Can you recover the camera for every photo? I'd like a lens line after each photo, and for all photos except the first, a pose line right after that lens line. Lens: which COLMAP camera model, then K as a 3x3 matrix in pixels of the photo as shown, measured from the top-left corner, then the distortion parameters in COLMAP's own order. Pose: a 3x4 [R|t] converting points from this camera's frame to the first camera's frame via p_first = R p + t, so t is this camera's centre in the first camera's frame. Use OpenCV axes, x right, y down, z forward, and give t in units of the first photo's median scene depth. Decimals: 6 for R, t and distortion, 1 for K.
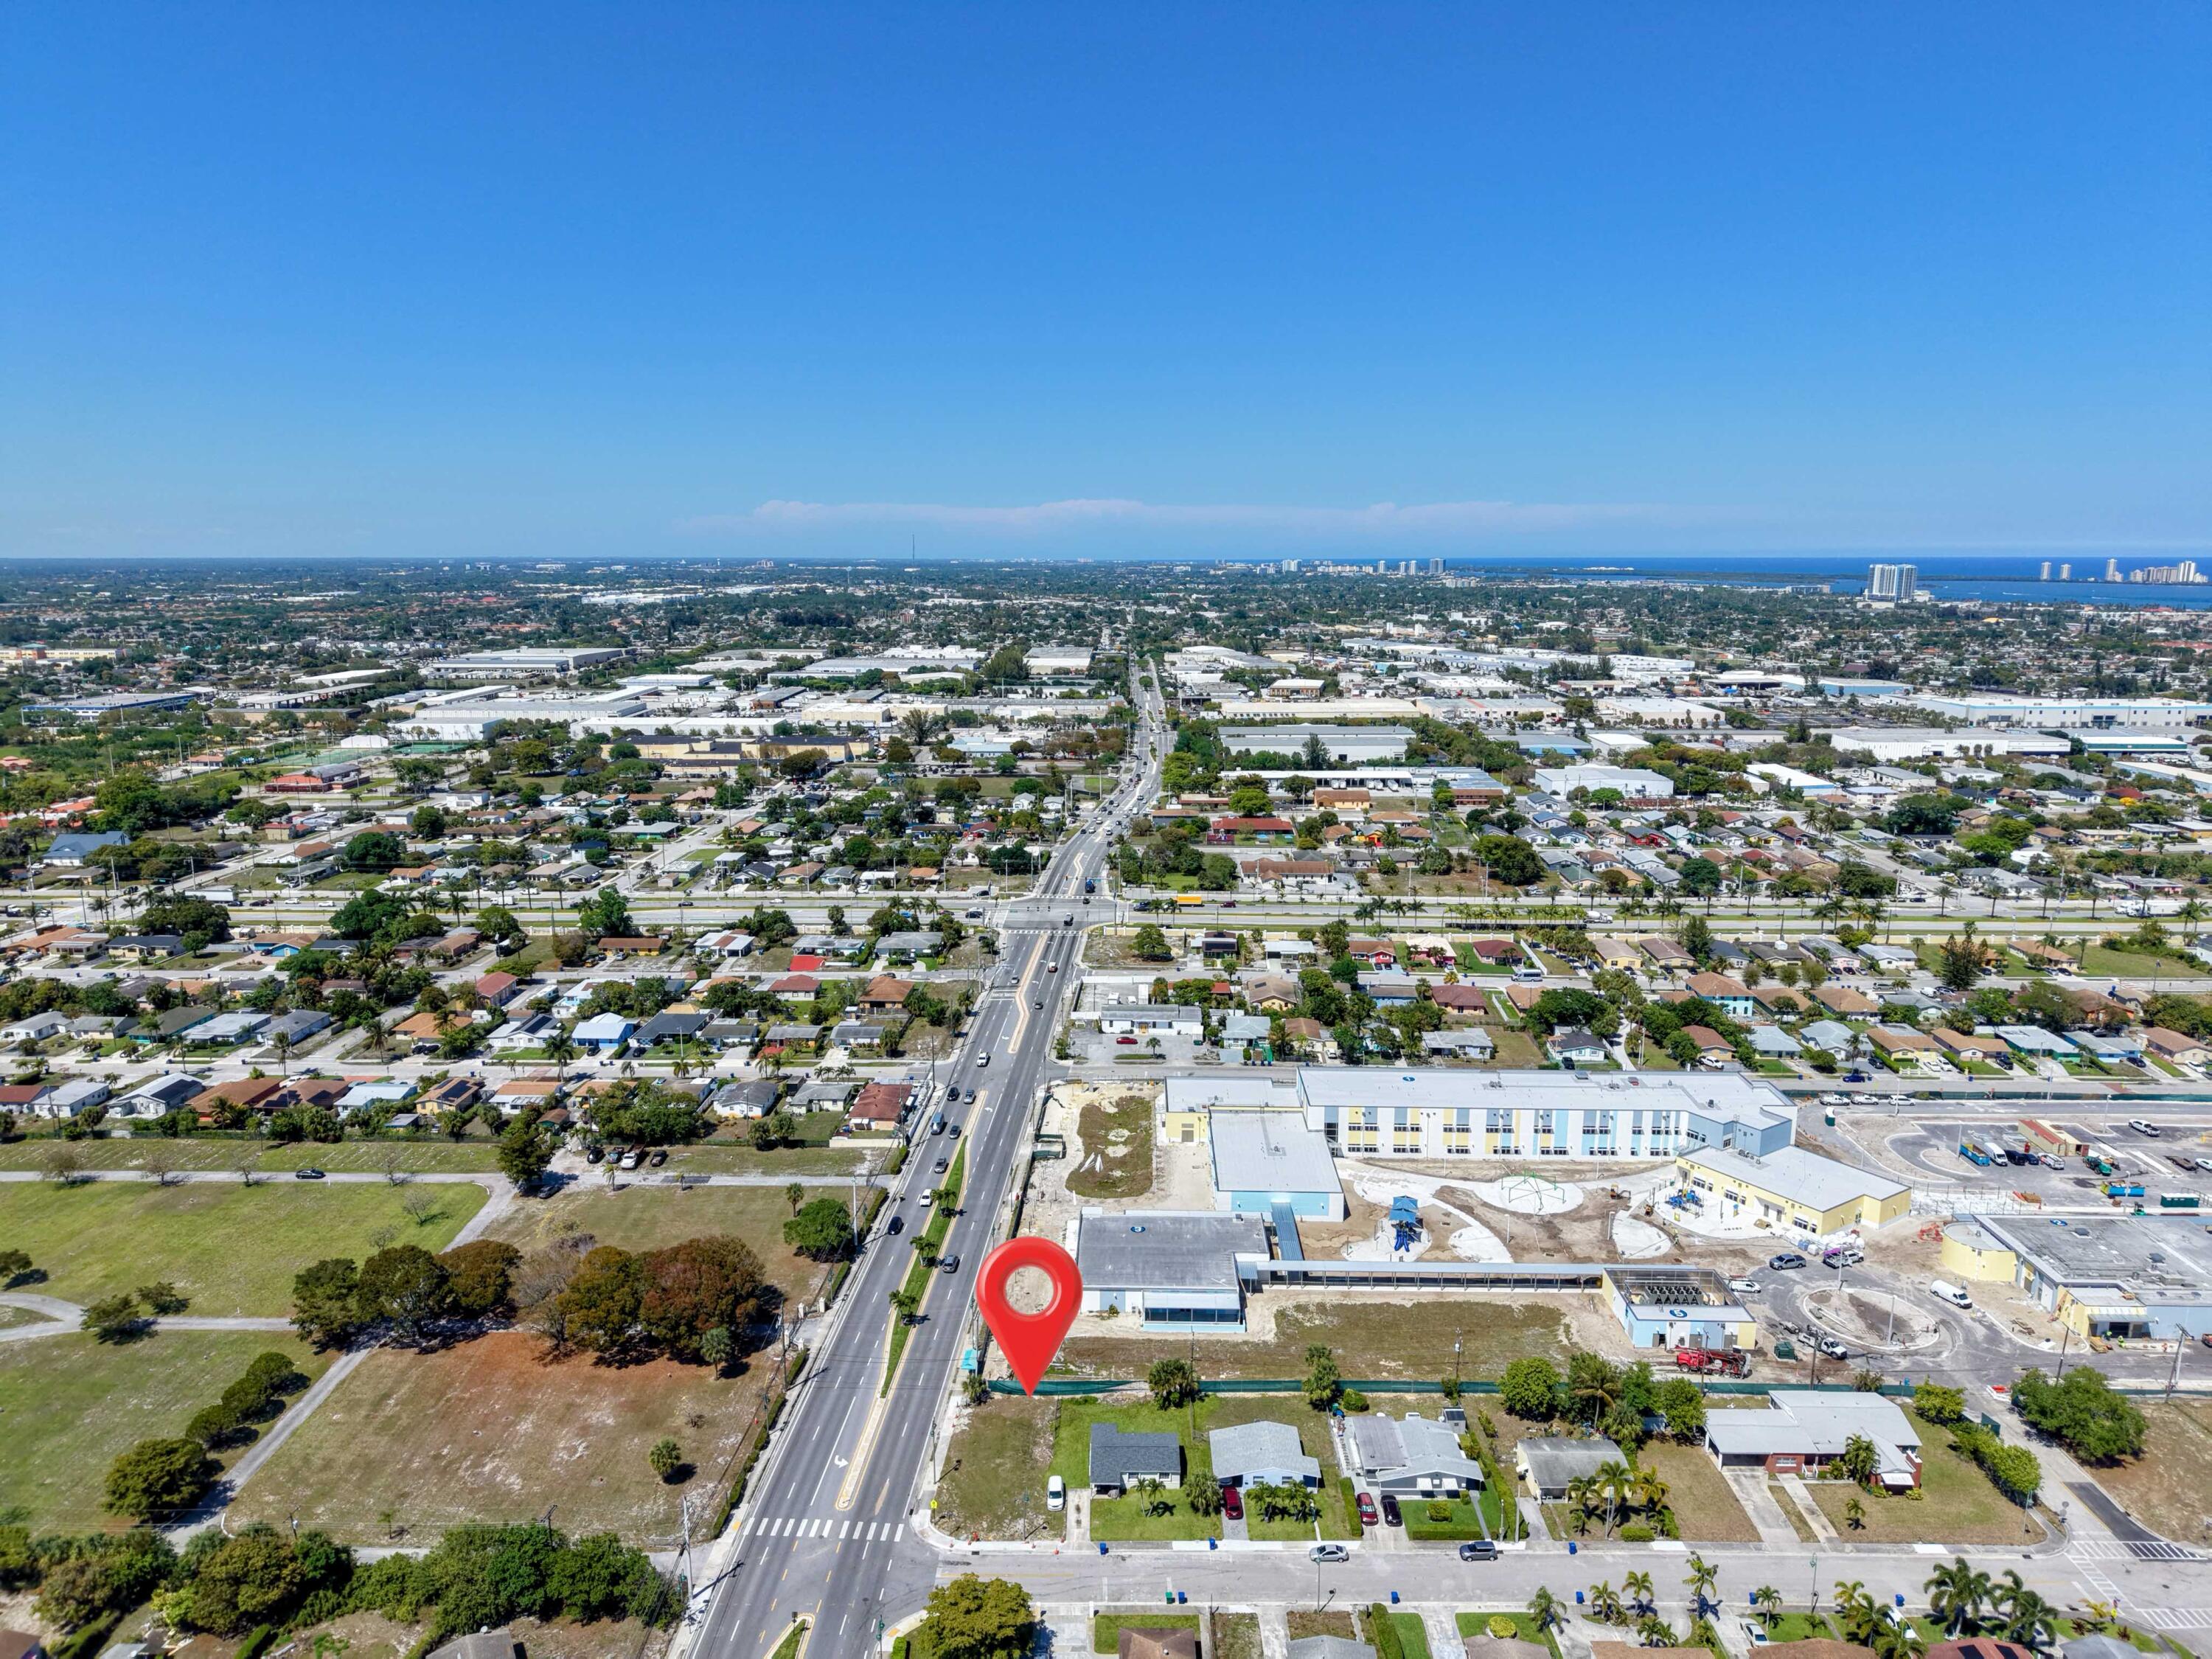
lens RADIAL K [[1468.1, 0, 1106.0], [0, 1468.1, 829.5], [0, 0, 1]] dist [0.023885, -0.017772]
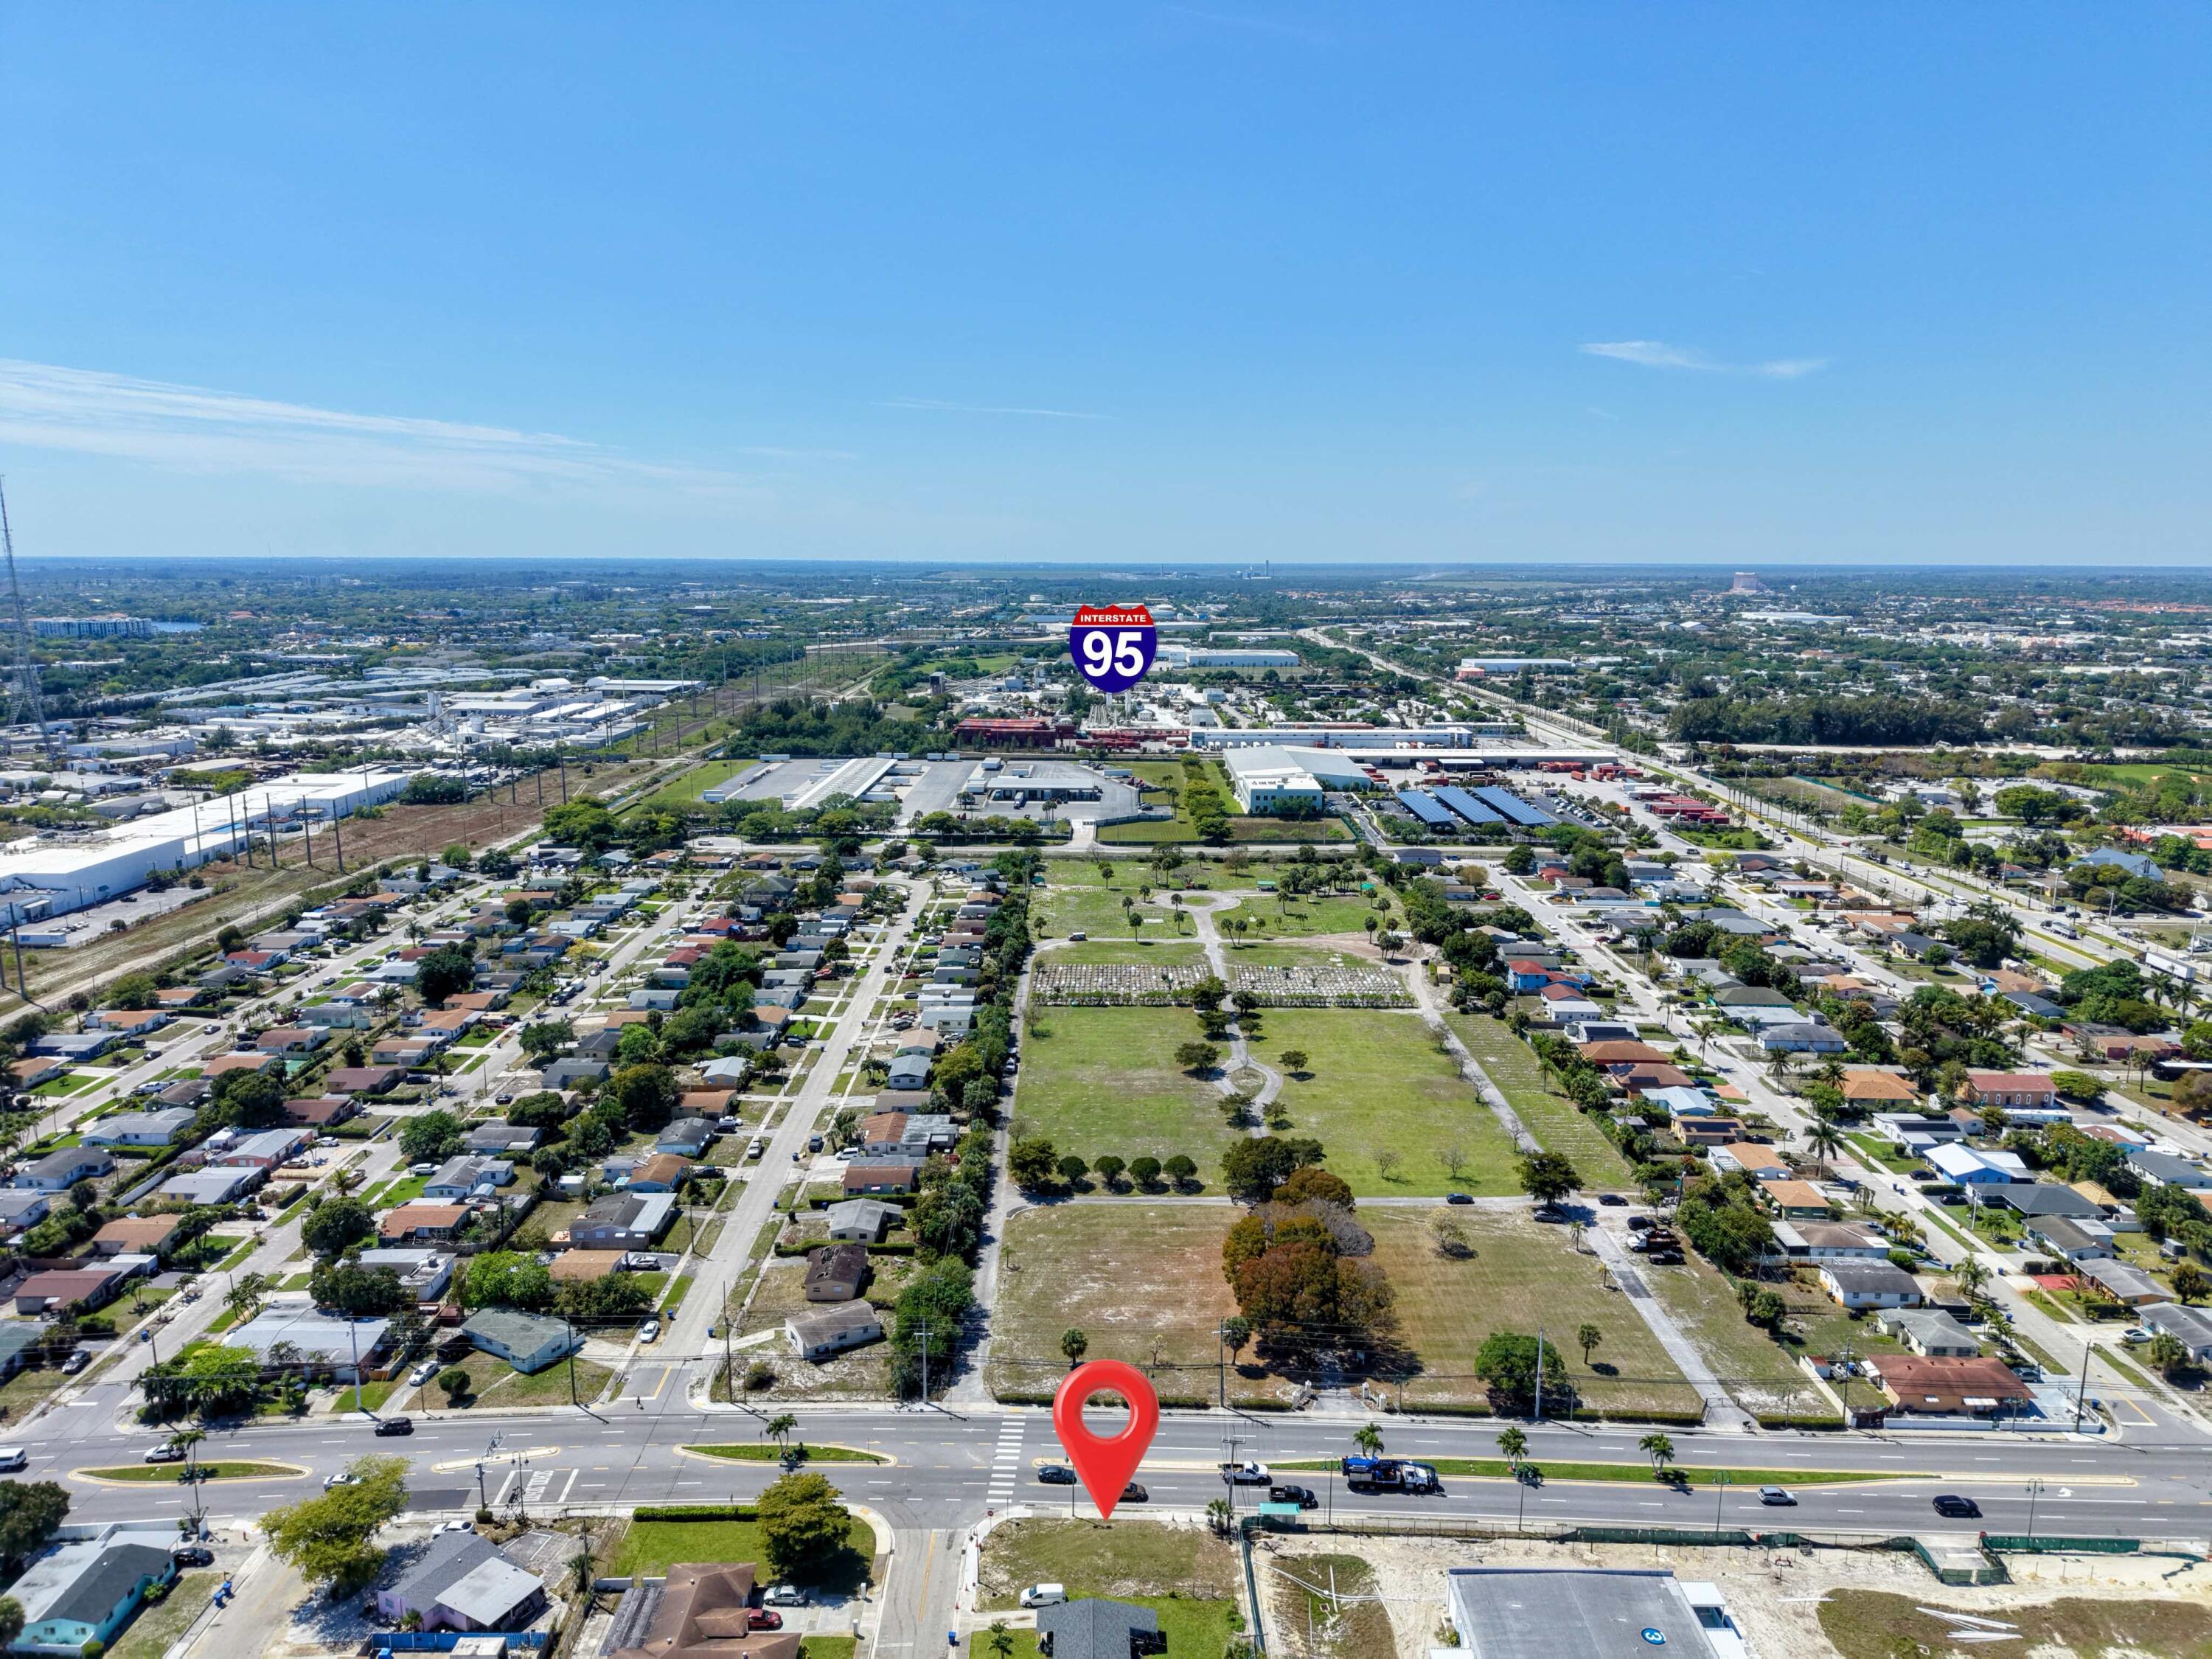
lens RADIAL K [[1468.1, 0, 1106.0], [0, 1468.1, 829.5], [0, 0, 1]] dist [0.023885, -0.017772]
pose [[0.020907, 0.184251, -0.982657, 0.656153], [-0.190310, 0.965634, 0.177010, -0.148168], [0.981501, 0.183309, 0.055253, 0.764288]]
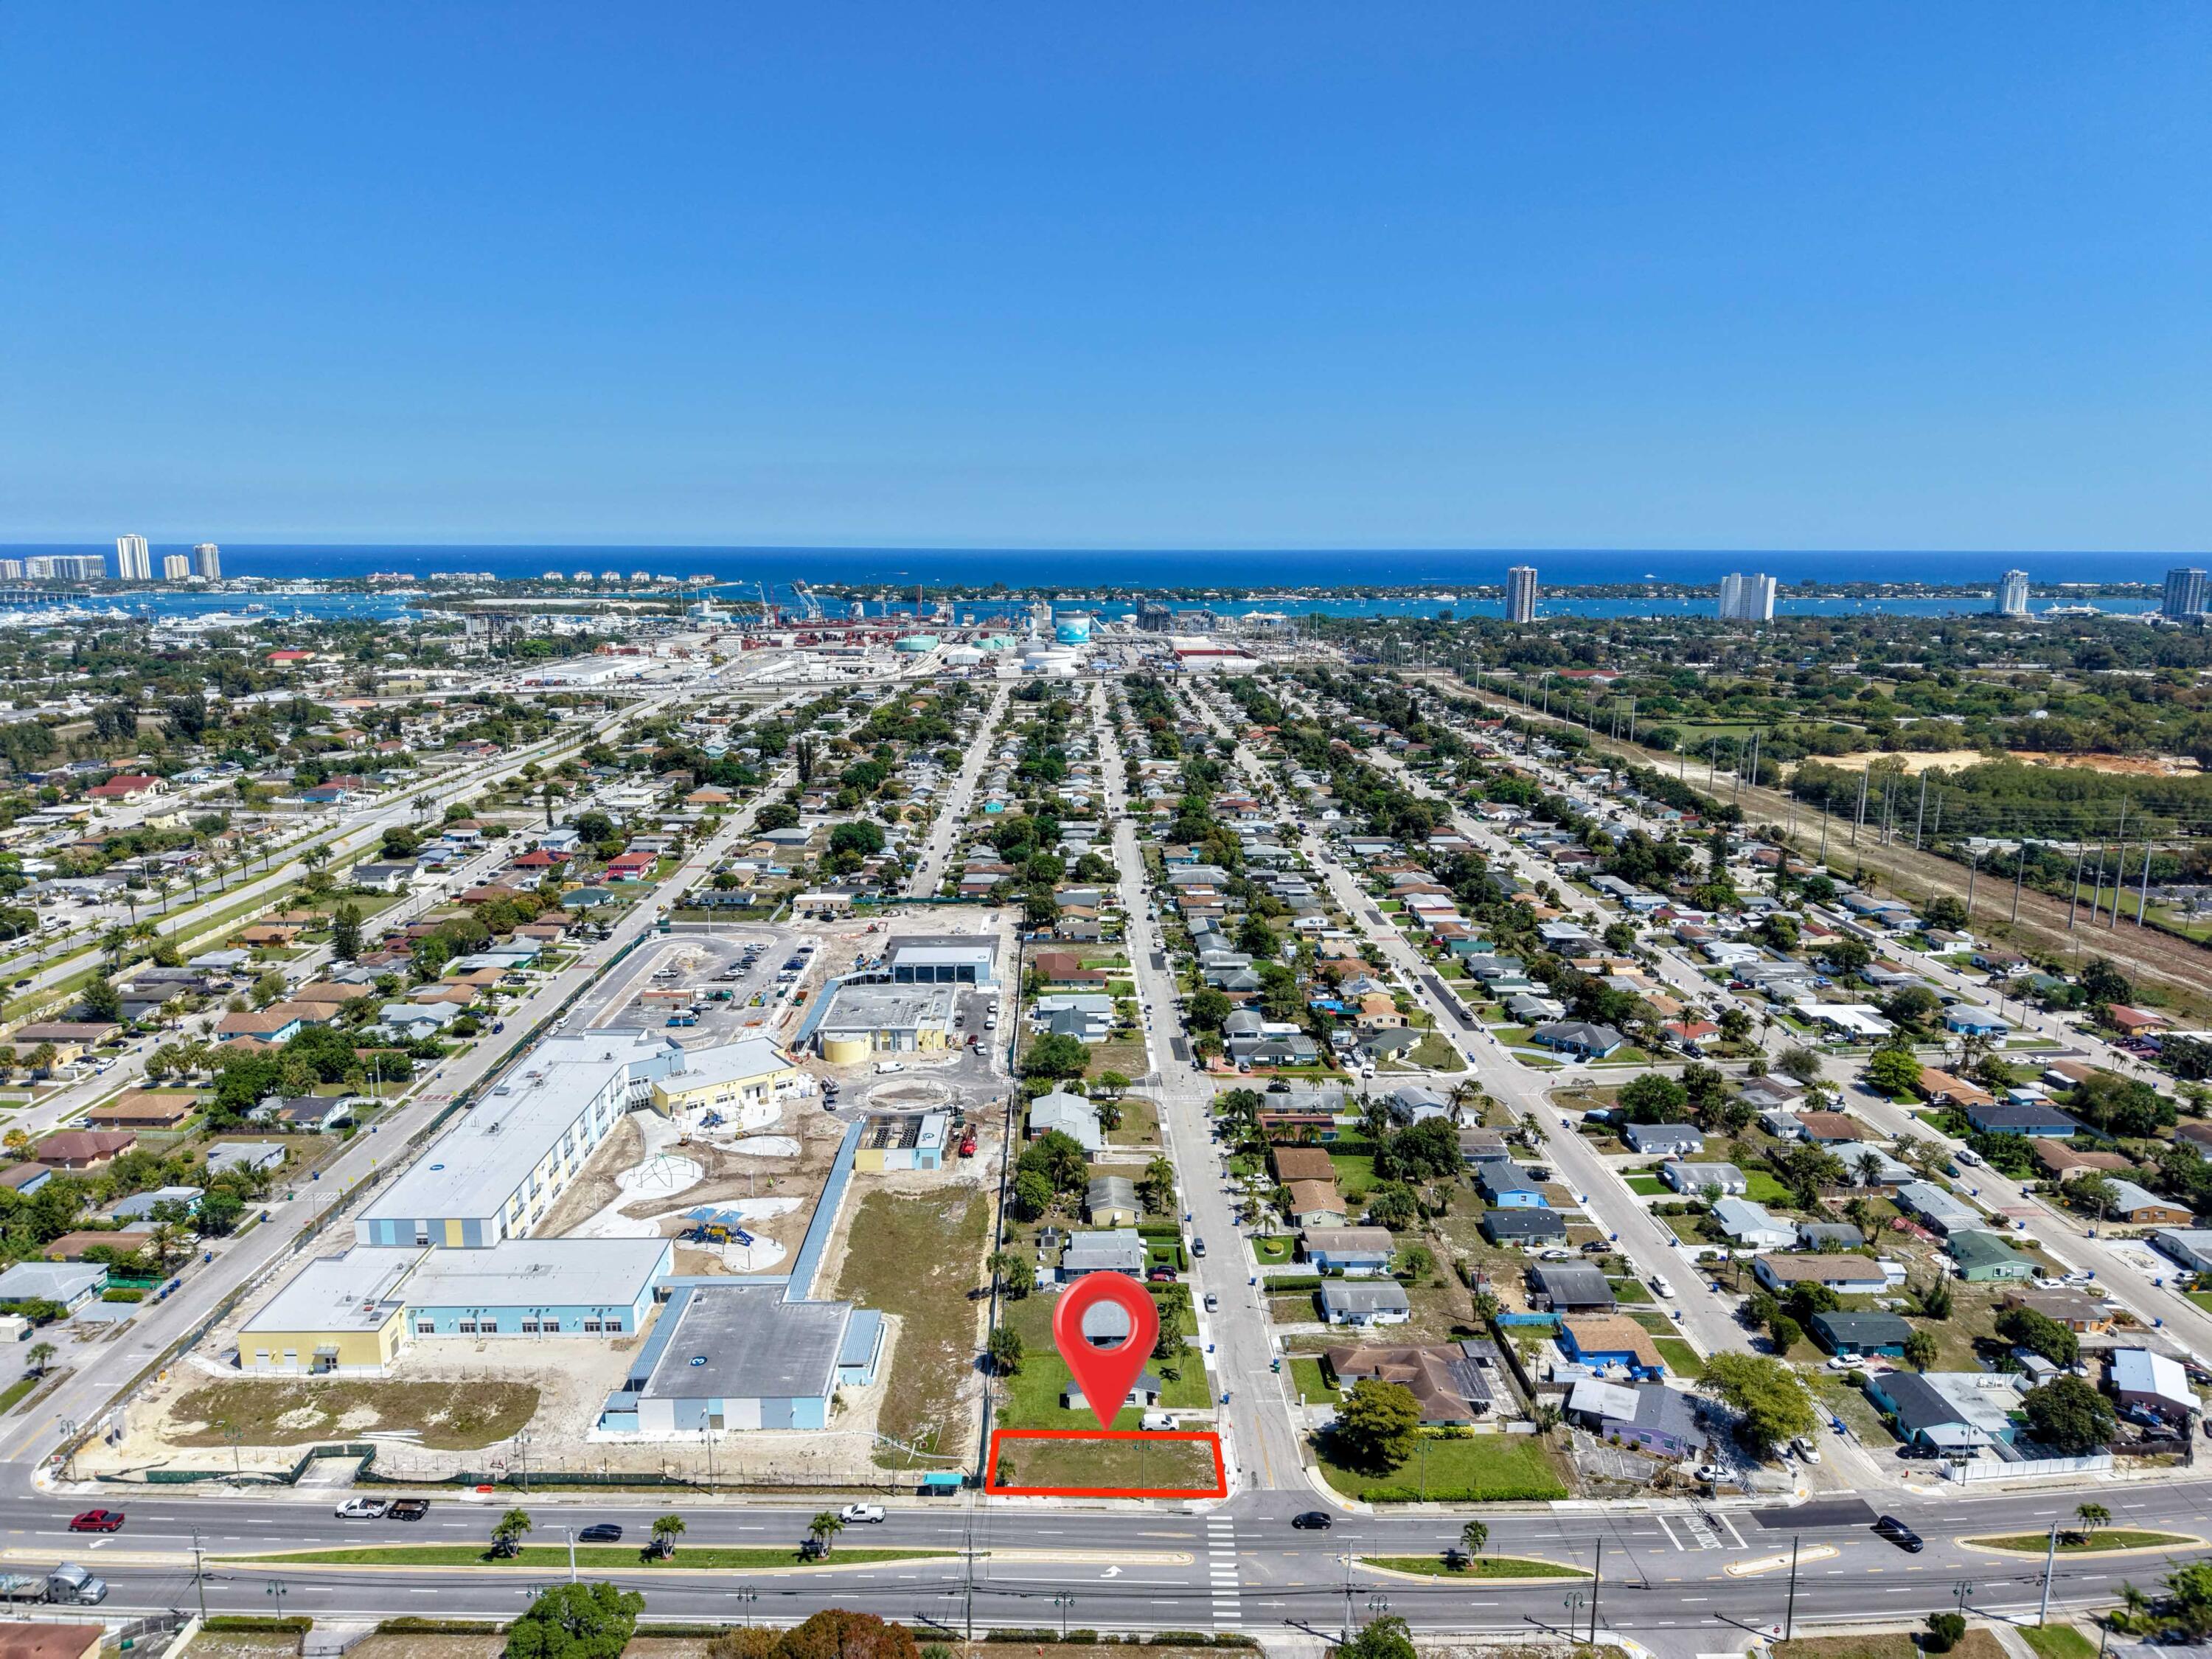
lens RADIAL K [[1468.1, 0, 1106.0], [0, 1468.1, 829.5], [0, 0, 1]] dist [0.023885, -0.017772]
pose [[-0.044121, -0.192359, 0.980332, -0.866006], [0.181638, 0.963388, 0.197209, -0.167692], [-0.982375, 0.186767, -0.007566, 0.818635]]
